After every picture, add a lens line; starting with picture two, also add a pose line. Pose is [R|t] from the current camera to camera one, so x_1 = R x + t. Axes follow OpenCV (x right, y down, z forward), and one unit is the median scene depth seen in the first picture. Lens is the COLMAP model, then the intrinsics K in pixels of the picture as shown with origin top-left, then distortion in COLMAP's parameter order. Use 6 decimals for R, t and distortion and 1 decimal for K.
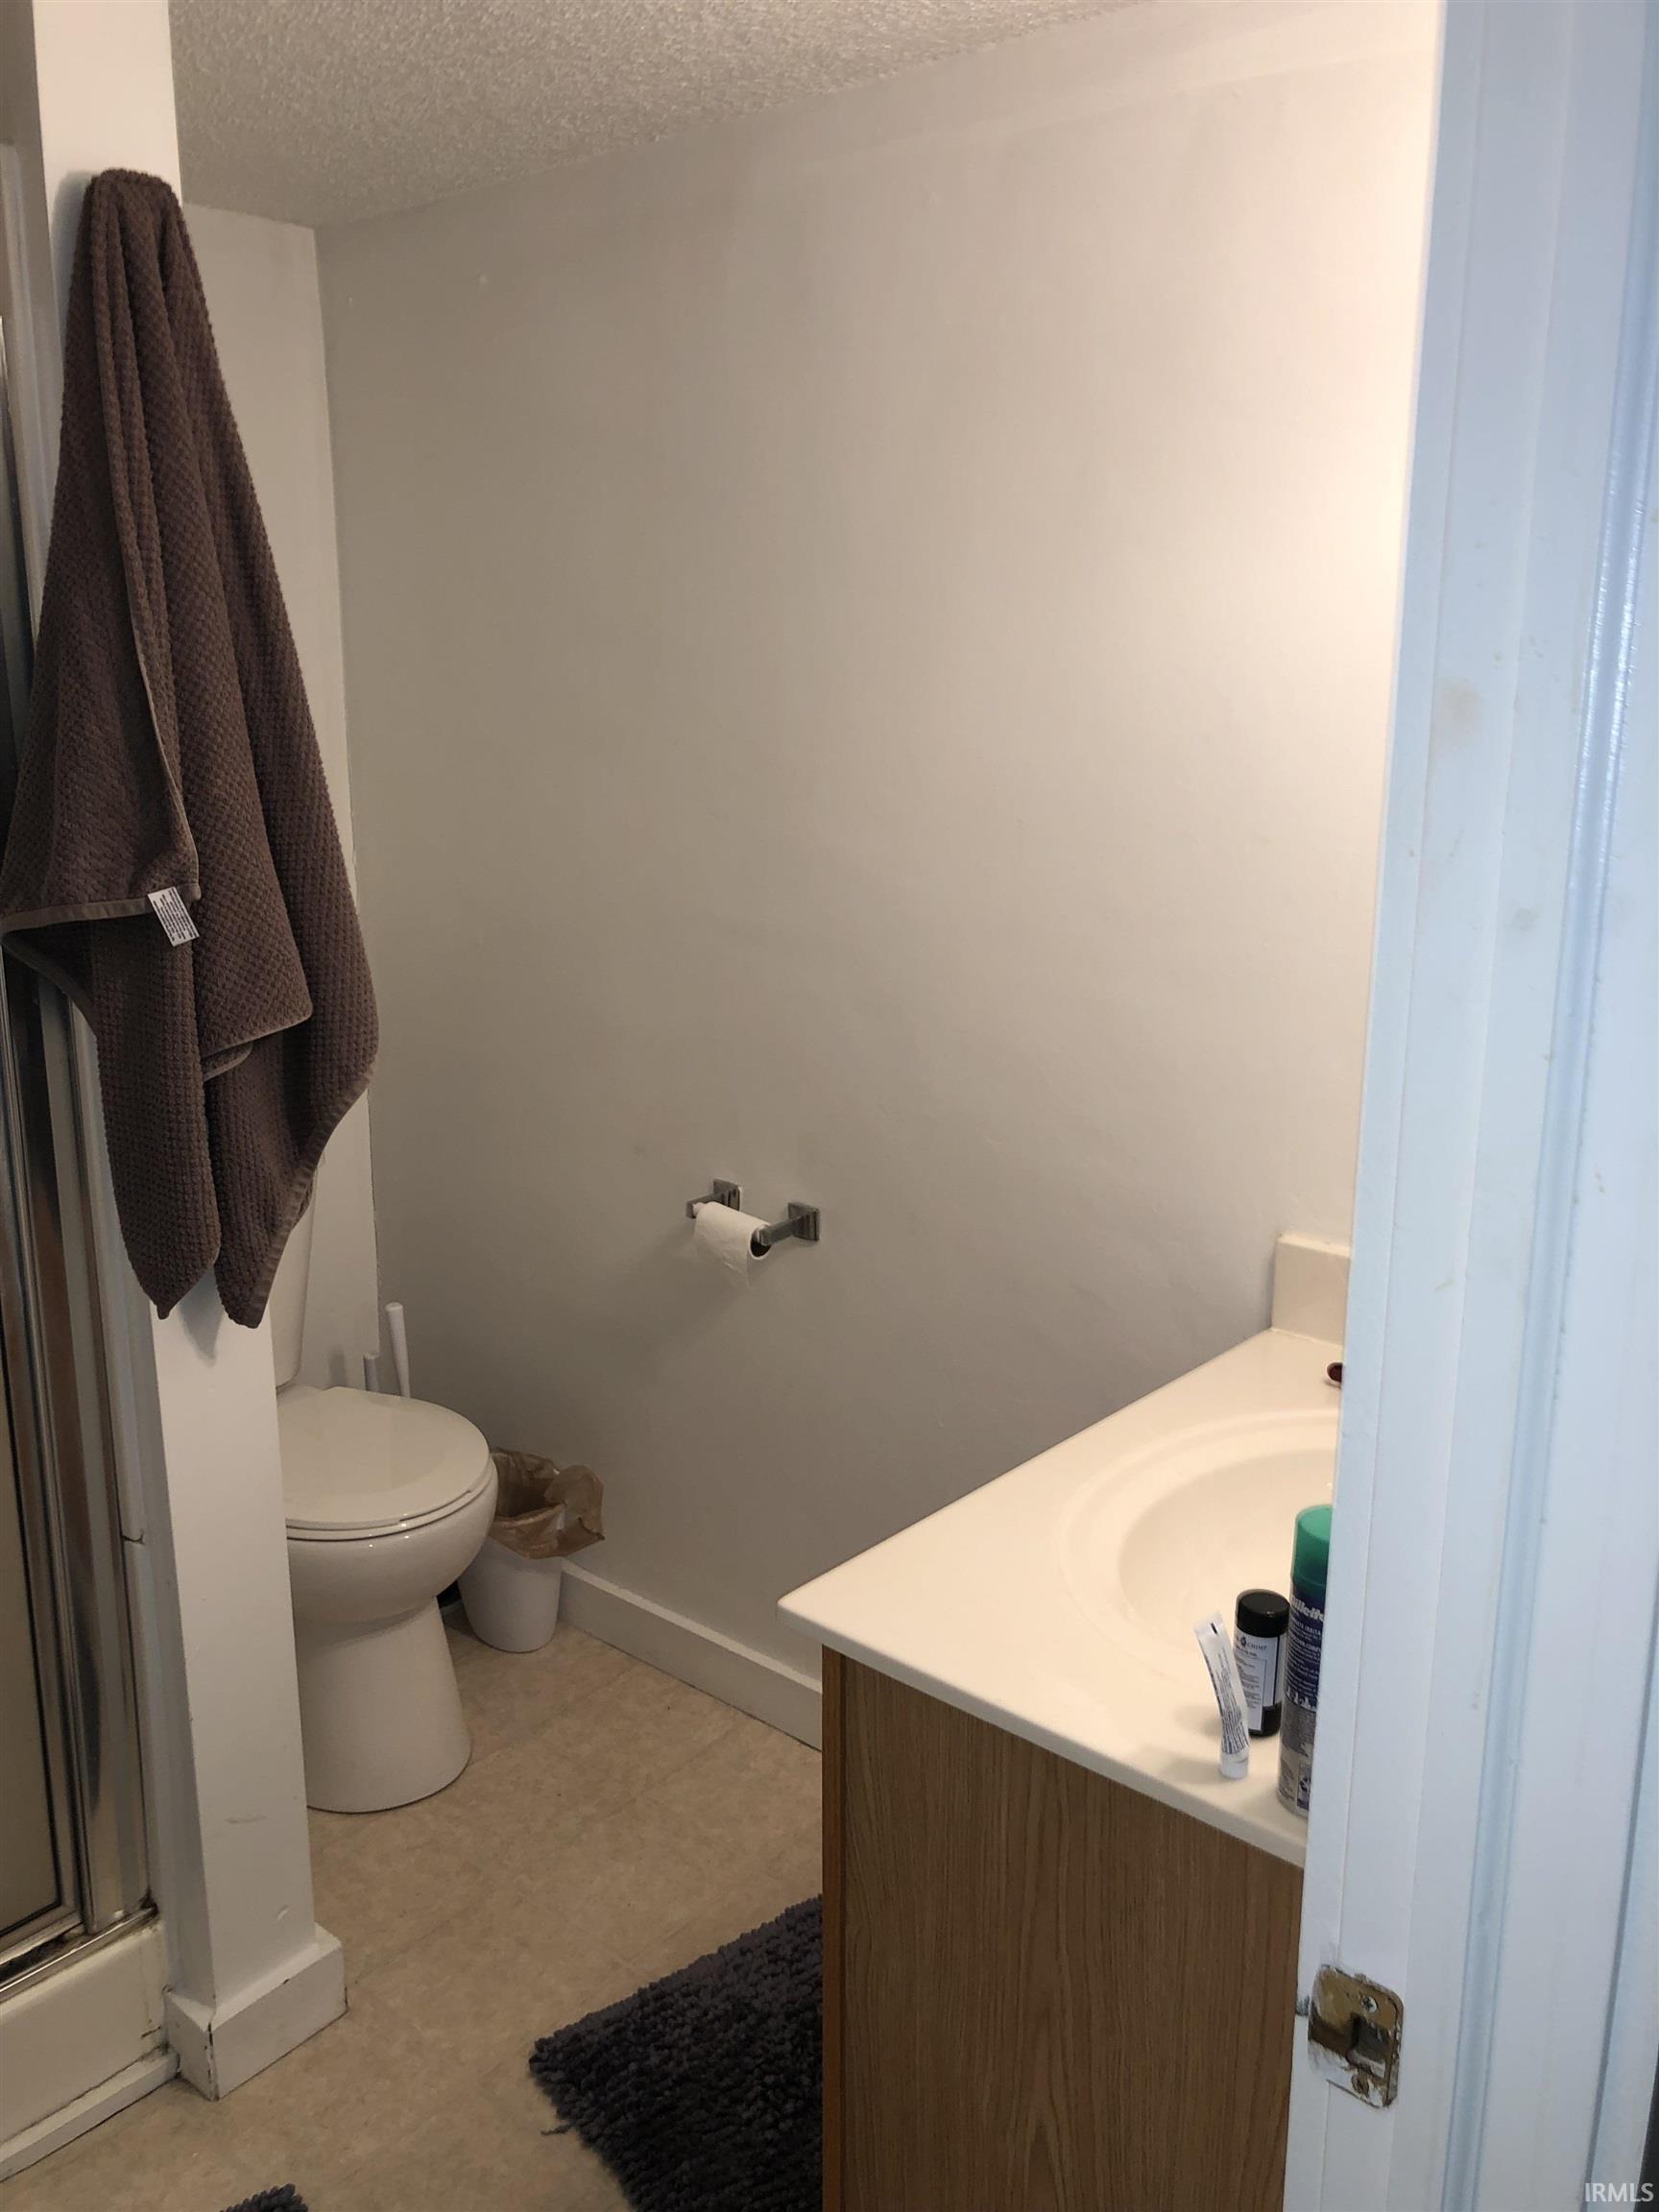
lens RADIAL K [[1837.7, 0, 834.8], [0, 1837.7, 1088.2], [0, 0, 1]] dist [0.045312, -0.062756]
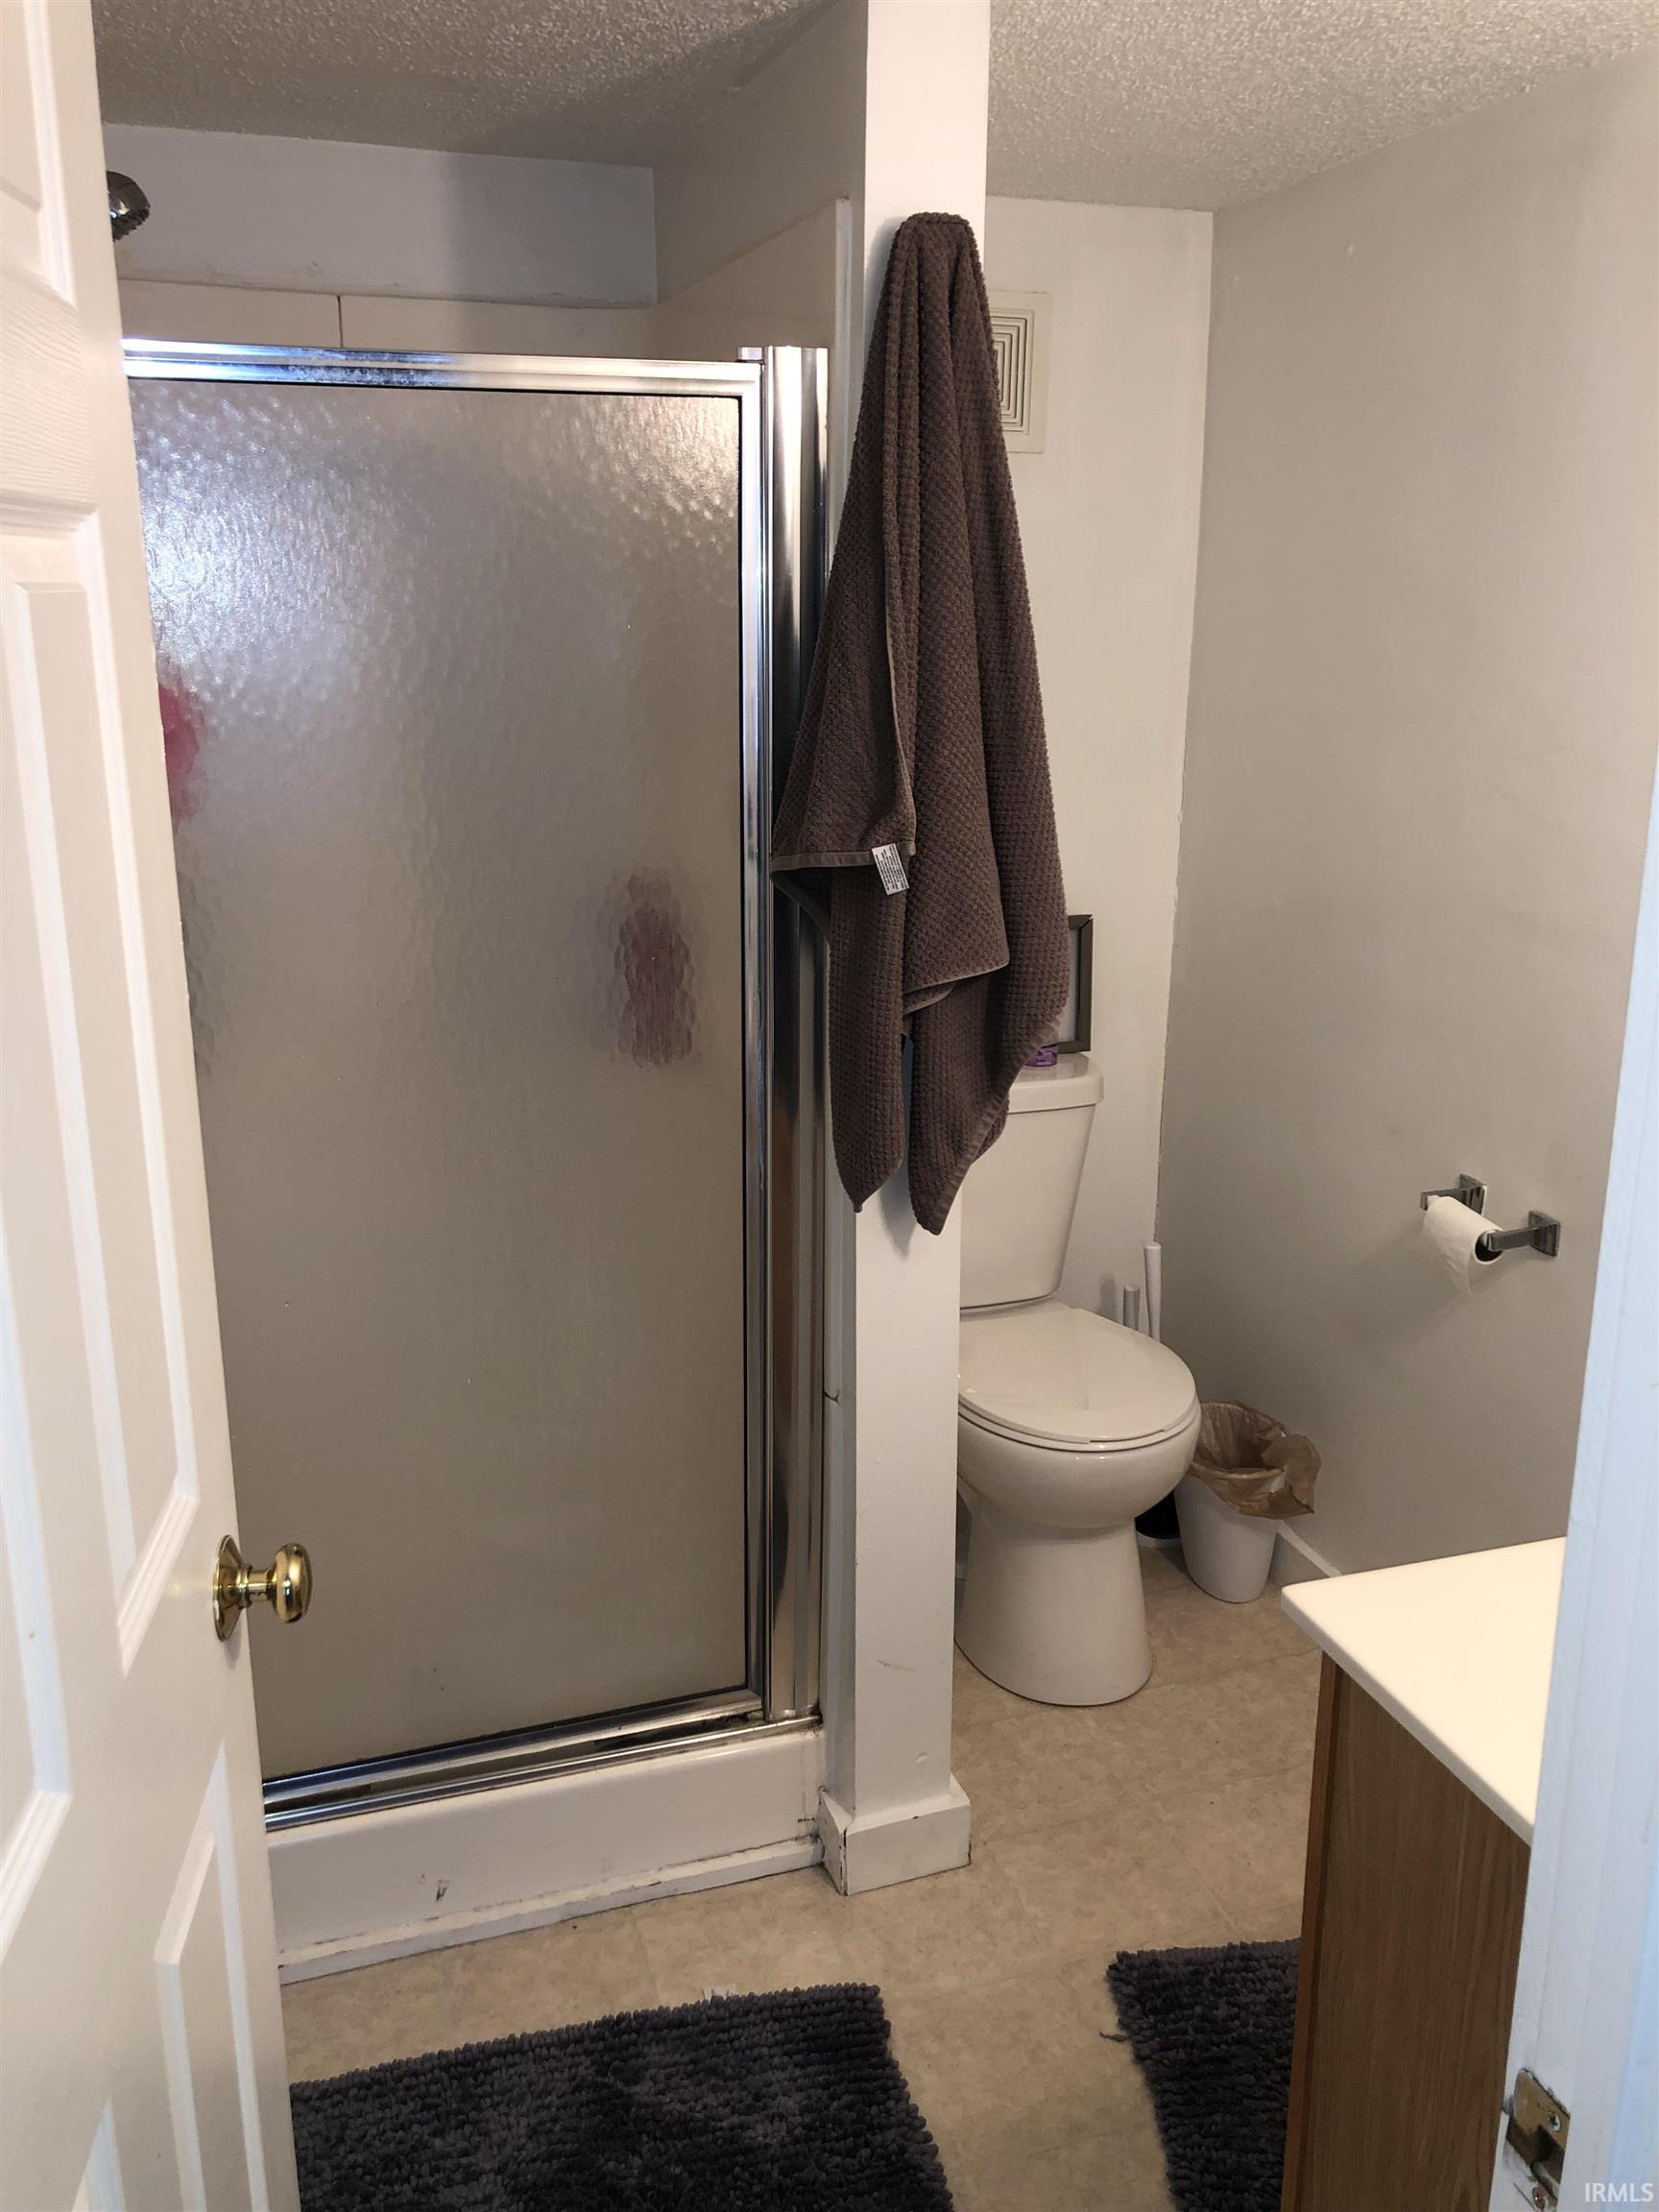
lens RADIAL K [[1858.3, 0, 830.1], [0, 1858.3, 1064.1], [0, 0, 1]] dist [0.062350, -0.102910]
pose [[0.851225, 0.127088, -0.509180, 0.184914], [-0.117909, 0.991744, 0.050417, -0.022598], [0.511383, 0.017121, 0.859182, -0.011165]]
